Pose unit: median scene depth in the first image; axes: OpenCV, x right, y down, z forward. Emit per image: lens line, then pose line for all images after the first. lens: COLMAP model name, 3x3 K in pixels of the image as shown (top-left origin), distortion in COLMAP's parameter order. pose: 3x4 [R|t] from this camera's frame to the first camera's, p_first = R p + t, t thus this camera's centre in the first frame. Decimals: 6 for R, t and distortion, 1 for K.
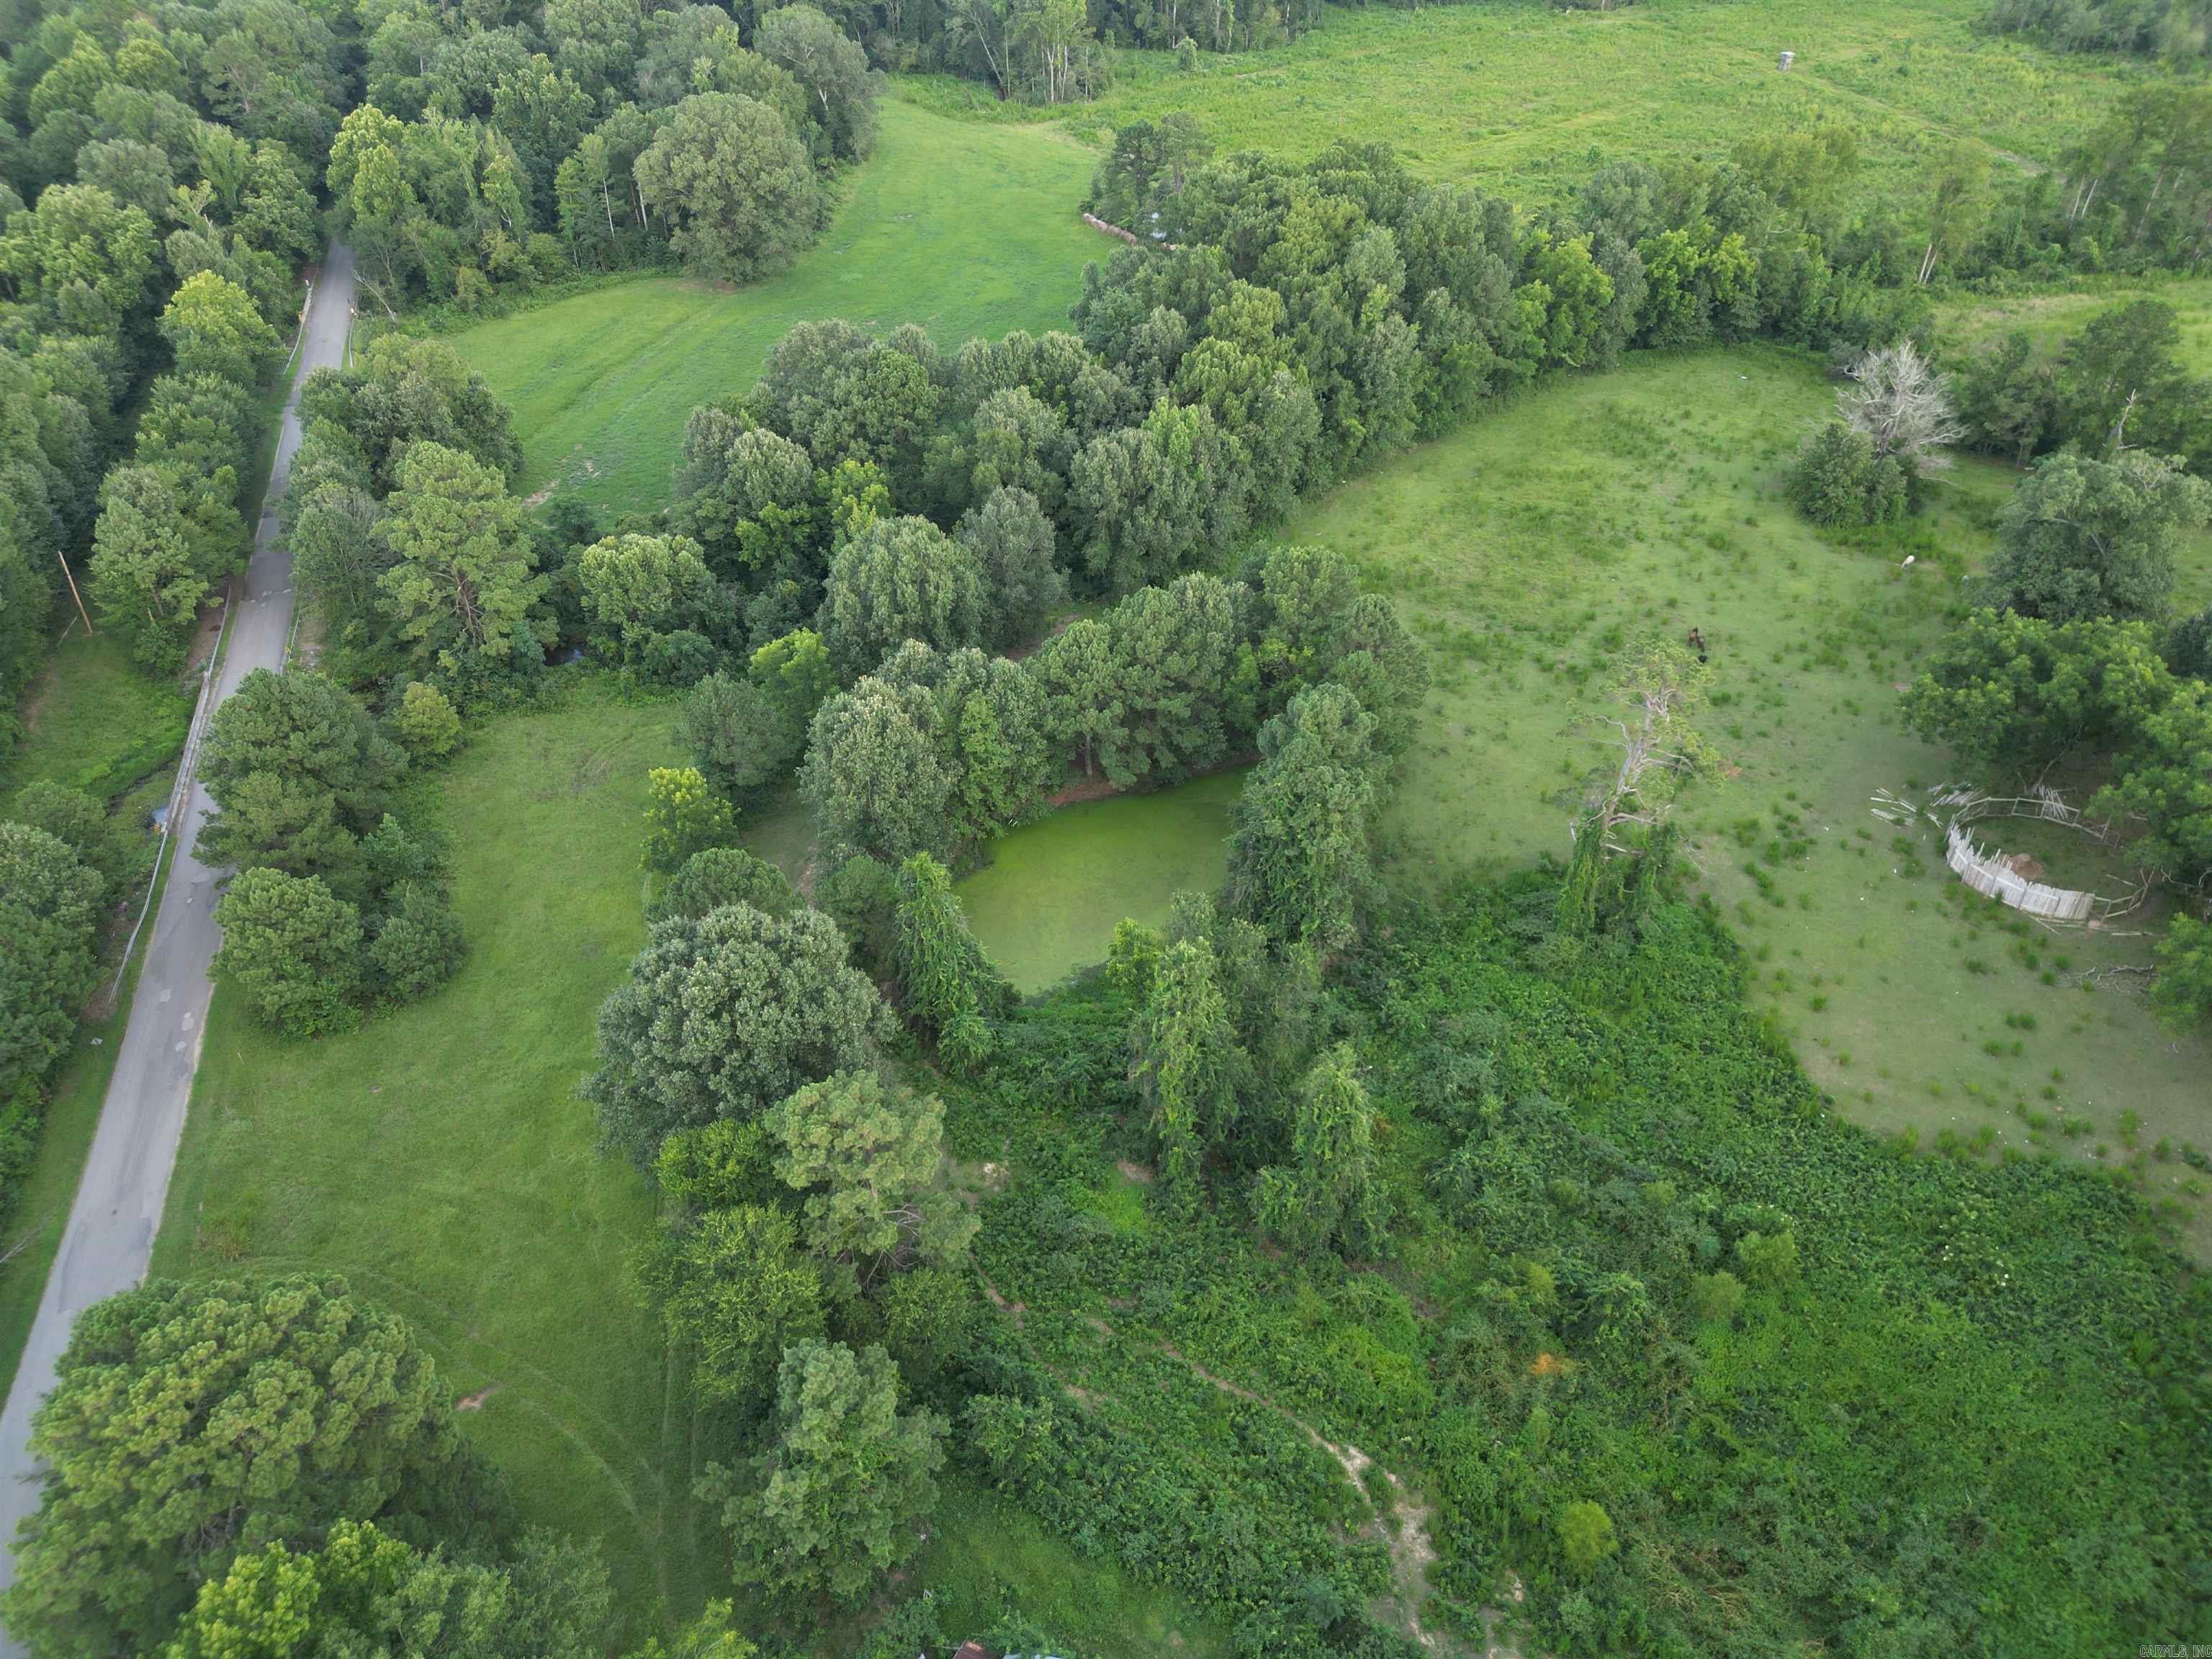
lens RADIAL K [[1532.1, 0, 1113.0], [0, 1532.1, 838.0], [0, 0, 1]] dist [0.065028, -0.054856]
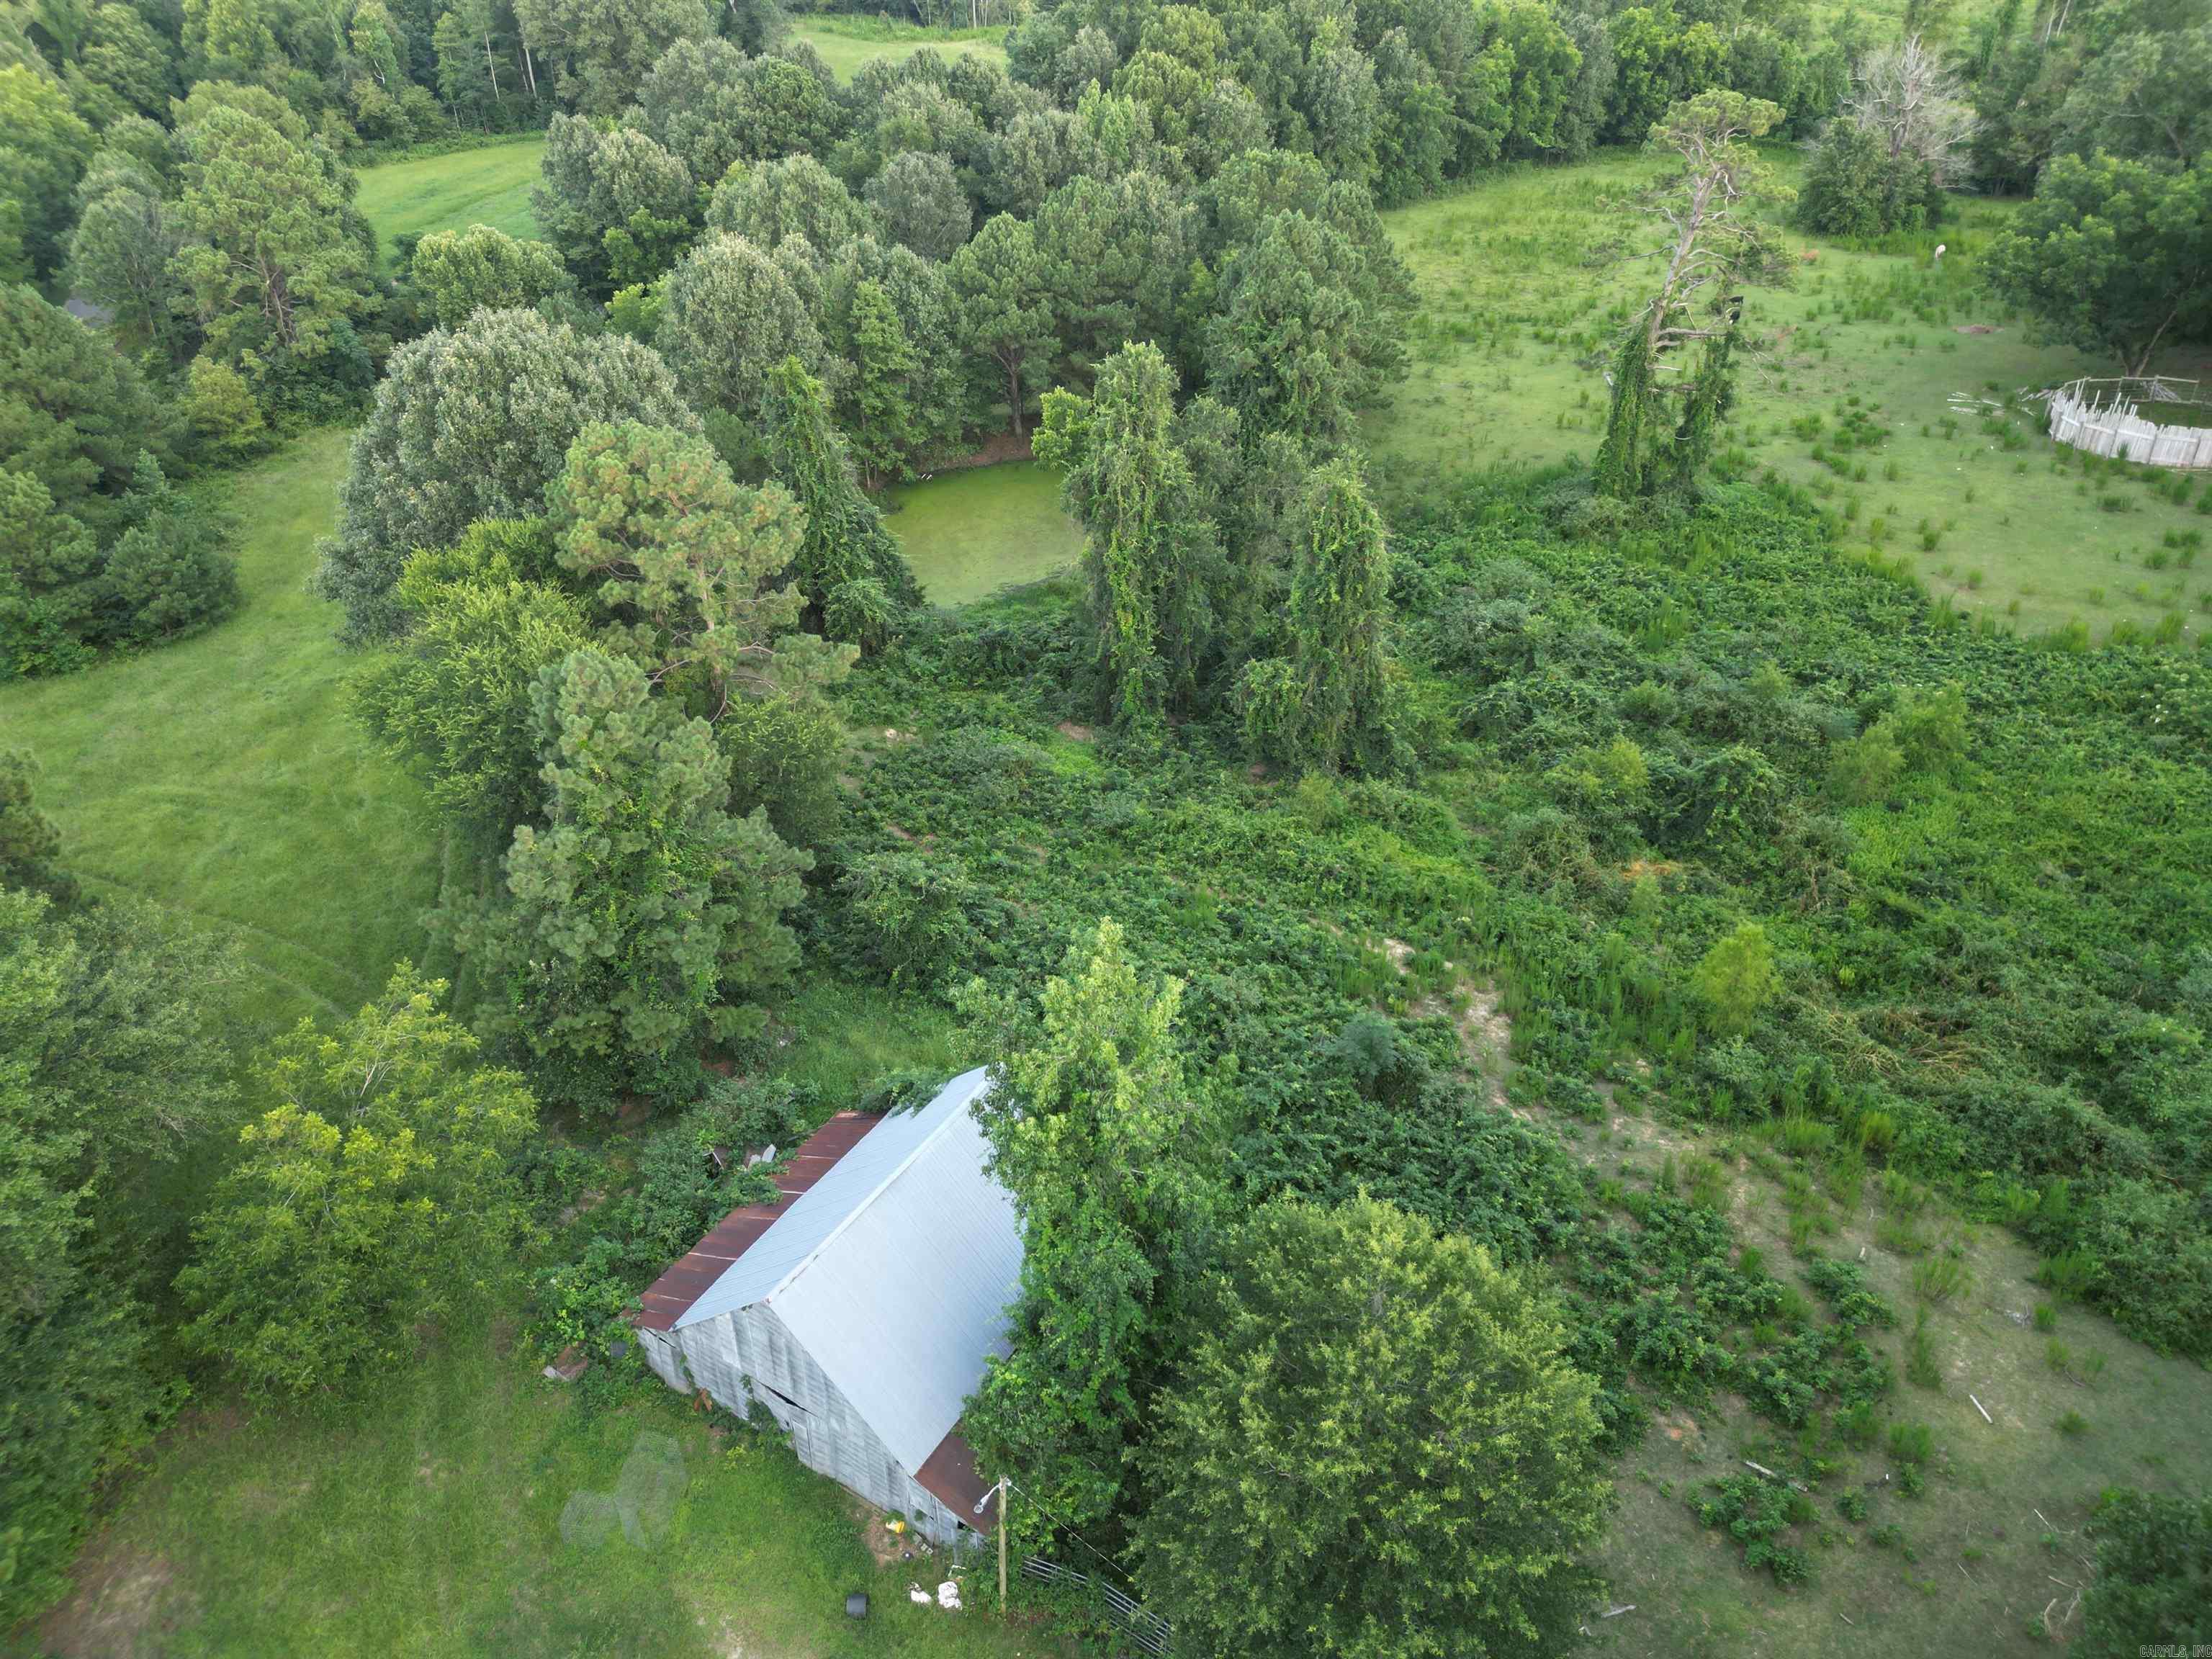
lens RADIAL K [[1532.1, 0, 1112.1], [0, 1532.1, 838.2], [0, 0, 1]] dist [0.065028, -0.054856]
pose [[0.998911, -0.039709, 0.024485, 0.007043], [0.041176, 0.997188, -0.062615, 0.261002], [-0.021929, 0.063555, 0.997737, 0.194754]]
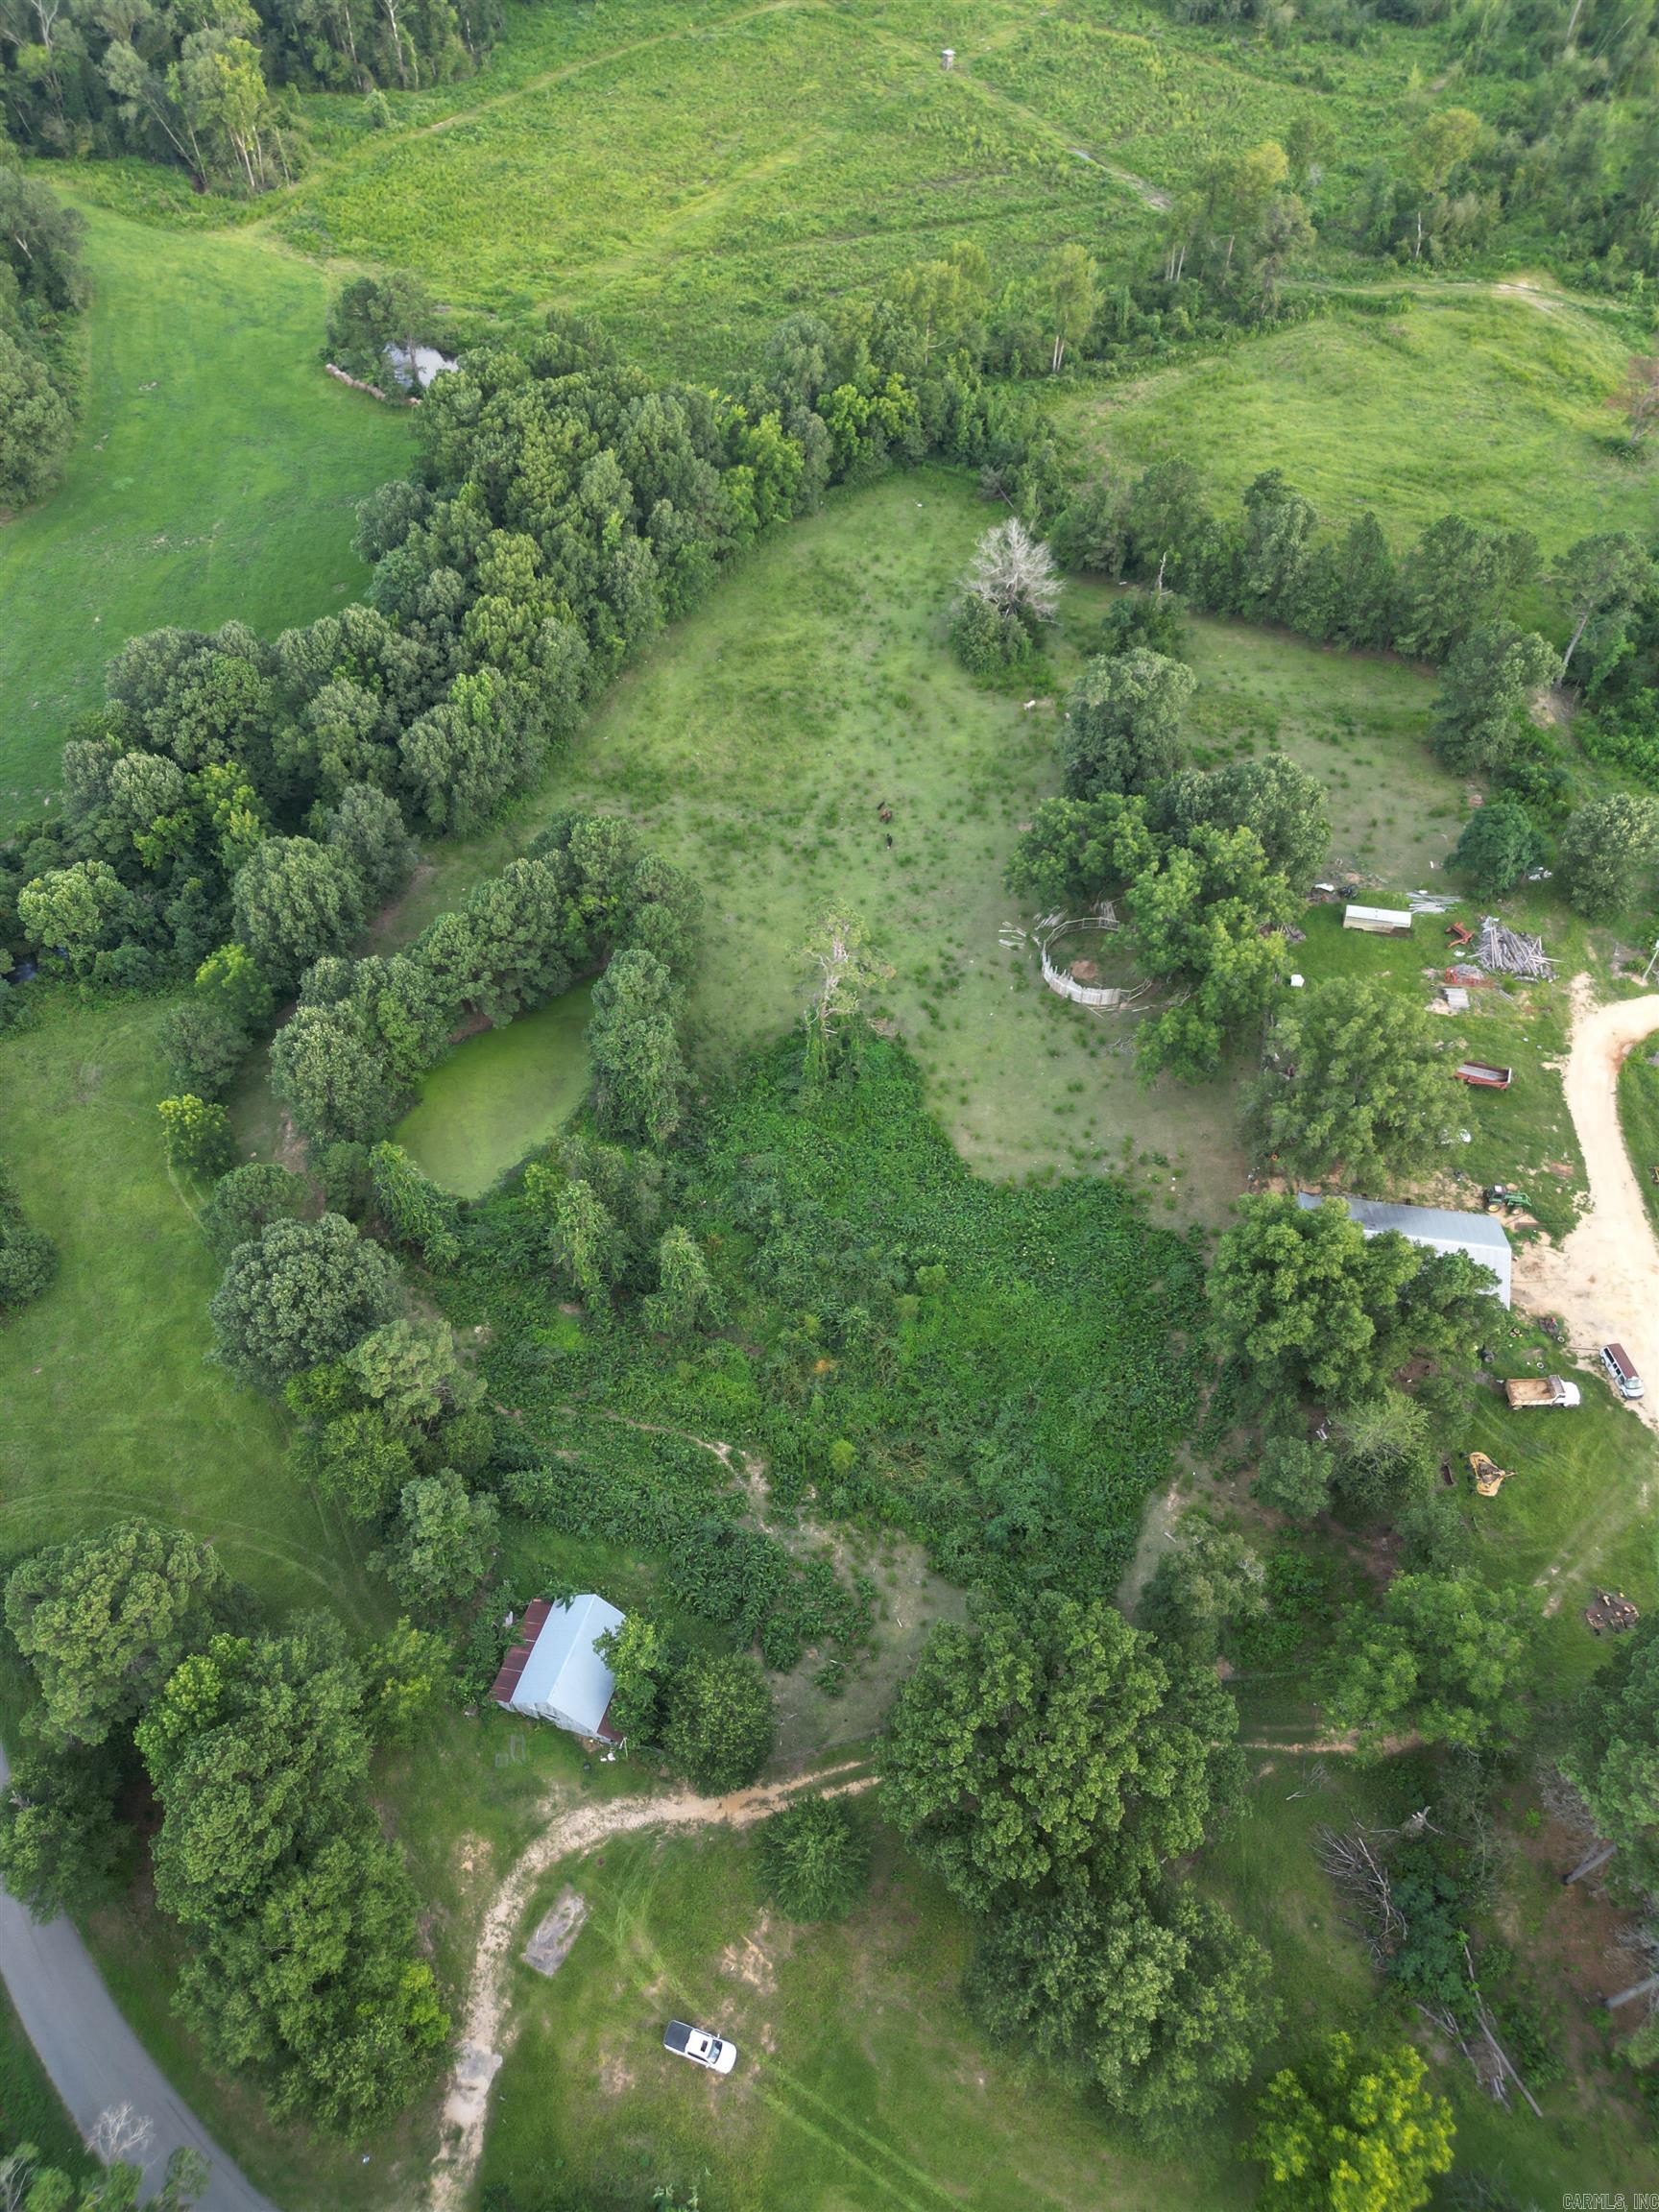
lens RADIAL K [[1532.1, 0, 832.5], [0, 1532.1, 1107.4], [0, 0, 1]] dist [0.065028, -0.054856]
pose [[0.959710, -0.216359, 0.179289, 0.028928], [0.169762, 0.954898, 0.243619, -0.268896], [-0.223912, -0.203367, 0.953155, -0.450075]]
